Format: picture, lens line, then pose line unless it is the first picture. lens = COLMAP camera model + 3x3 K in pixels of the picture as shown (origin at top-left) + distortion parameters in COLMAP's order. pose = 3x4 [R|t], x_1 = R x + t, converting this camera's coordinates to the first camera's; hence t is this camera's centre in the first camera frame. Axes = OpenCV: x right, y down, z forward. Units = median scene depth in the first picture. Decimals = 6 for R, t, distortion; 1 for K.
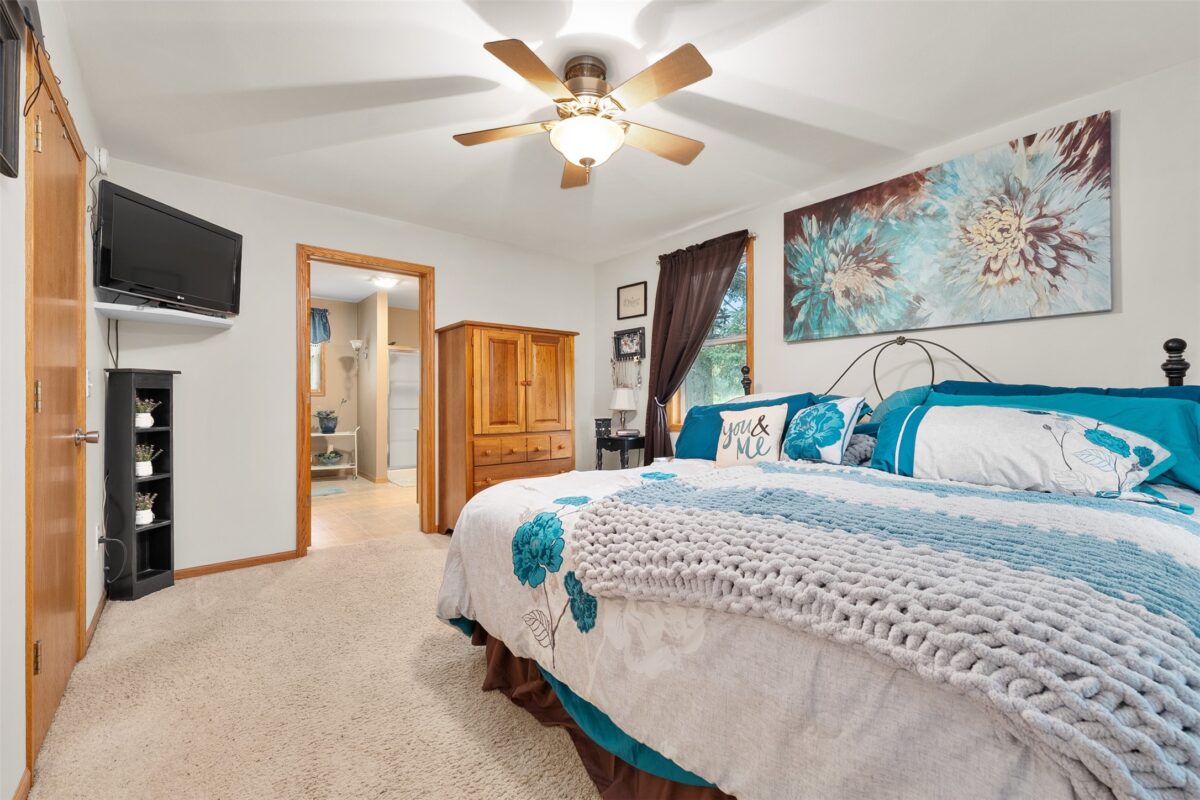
lens RADIAL K [[483.4, 0, 599.3], [0, 483.4, 400.8], [0, 0, 1]] dist [0.002467, 0.000133]
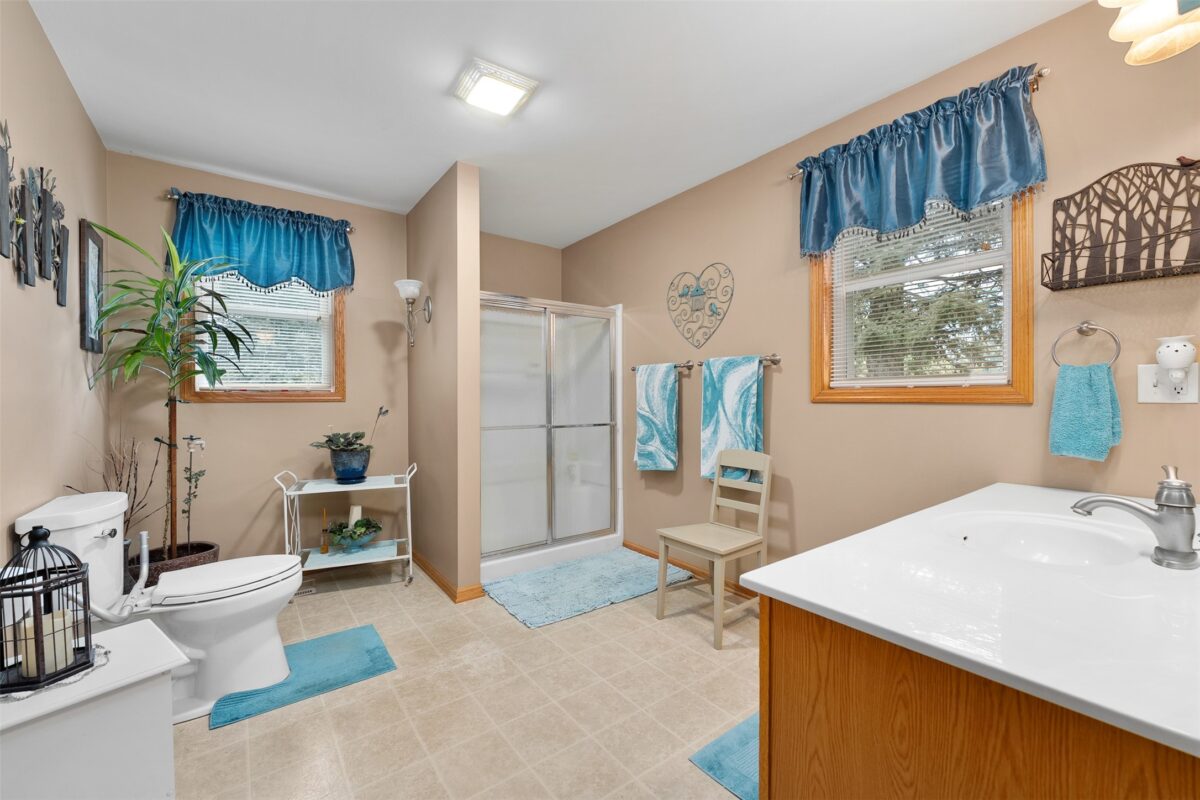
lens RADIAL K [[483.4, 0, 600.8], [0, 483.4, 399.6], [0, 0, 1]] dist [0.002467, 0.000133]
pose [[0.997824, 0.000875, -0.065928, -0.285333], [0.000281, 0.999846, 0.017529, -0.021184], [0.065933, -0.017510, 0.997670, 0.545150]]
